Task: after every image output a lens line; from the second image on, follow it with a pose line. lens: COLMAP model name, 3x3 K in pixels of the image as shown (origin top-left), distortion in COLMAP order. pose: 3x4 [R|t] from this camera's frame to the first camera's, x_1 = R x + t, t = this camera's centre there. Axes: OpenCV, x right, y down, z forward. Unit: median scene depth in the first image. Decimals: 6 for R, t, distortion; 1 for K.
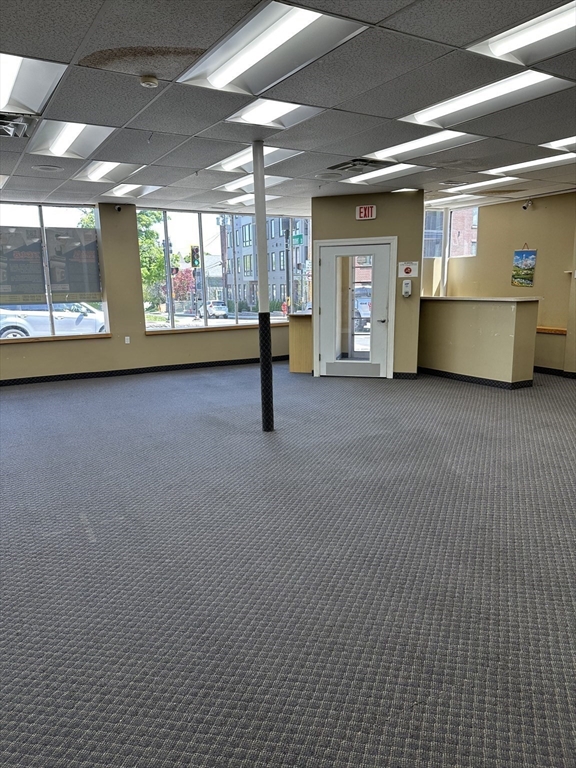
lens RADIAL K [[539.7, 0, 283.2], [0, 539.7, 387.9], [0, 0, 1]] dist [0.058870, -0.069314]
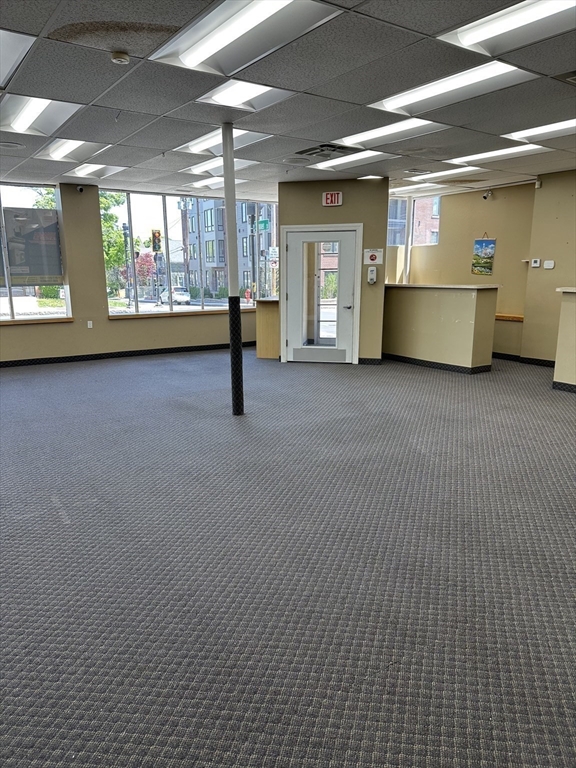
lens RADIAL K [[539.7, 0, 283.1], [0, 539.7, 388.3], [0, 0, 1]] dist [0.058870, -0.069314]
pose [[0.997583, -0.002731, 0.069424, -0.017500], [0.001158, 0.999742, 0.022698, 0.009919], [-0.069468, -0.022563, 0.997329, -0.012246]]
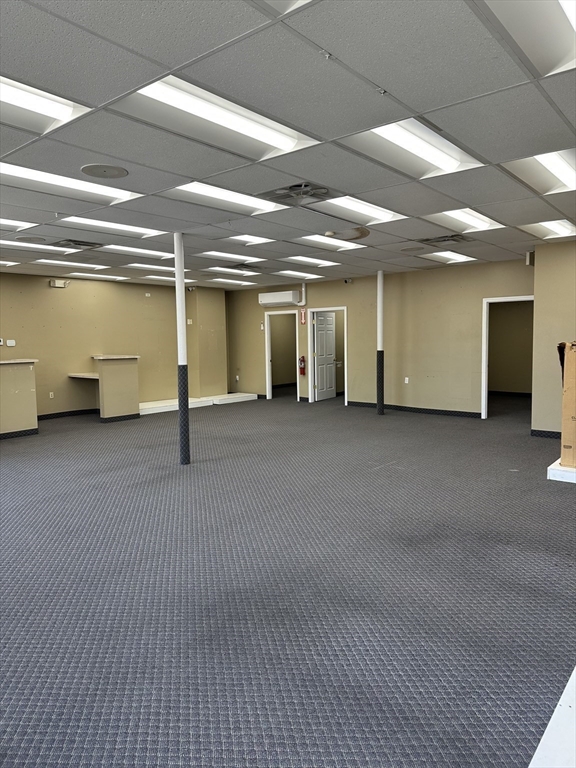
lens RADIAL K [[539.7, 0, 288.2], [0, 539.7, 381.0], [0, 0, 1]] dist [0.058870, -0.069314]
pose [[-0.320953, -0.052095, 0.945661, -1.506830], [0.208646, 0.970066, 0.124253, -0.241527], [-0.923827, 0.237188, -0.300476, 1.359603]]
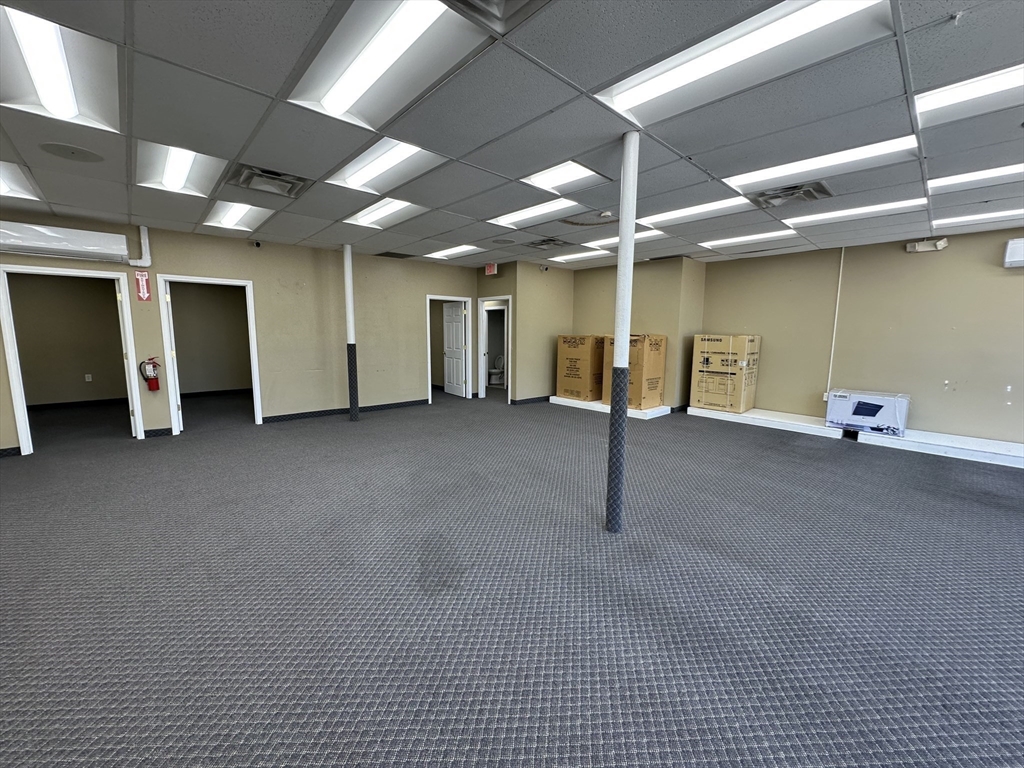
lens RADIAL K [[411.5, 0, 514.1], [0, 411.5, 383.8], [0, 0, 1]] dist [0.000616, -0.000421]
pose [[-0.980041, 0.034070, -0.195853, 0.220521], [-0.031847, 0.945572, 0.323851, -0.349152], [0.196226, 0.323624, -0.925615, 1.753619]]
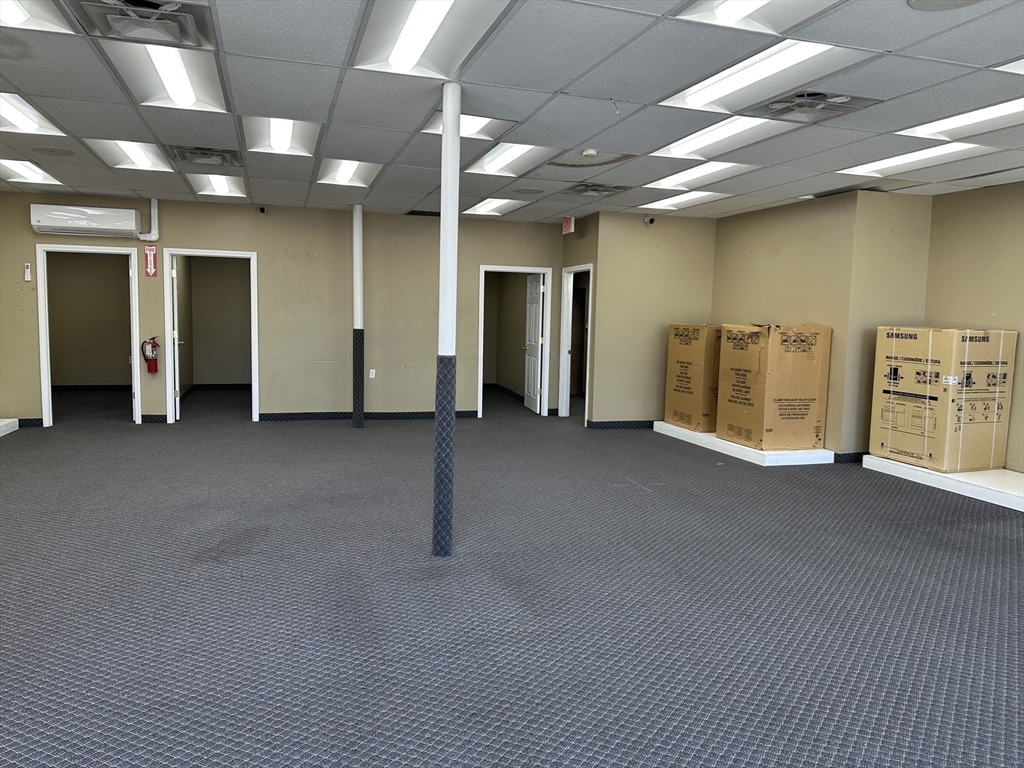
lens RADIAL K [[719.5, 0, 508.7], [0, 719.5, 383.4], [0, 0, 1]] dist [0.058870, -0.069314]
pose [[-0.971673, -0.028157, 0.234647, -0.365172], [0.040782, 0.958005, 0.283838, -0.399054], [-0.232785, 0.285367, -0.929719, 2.049424]]
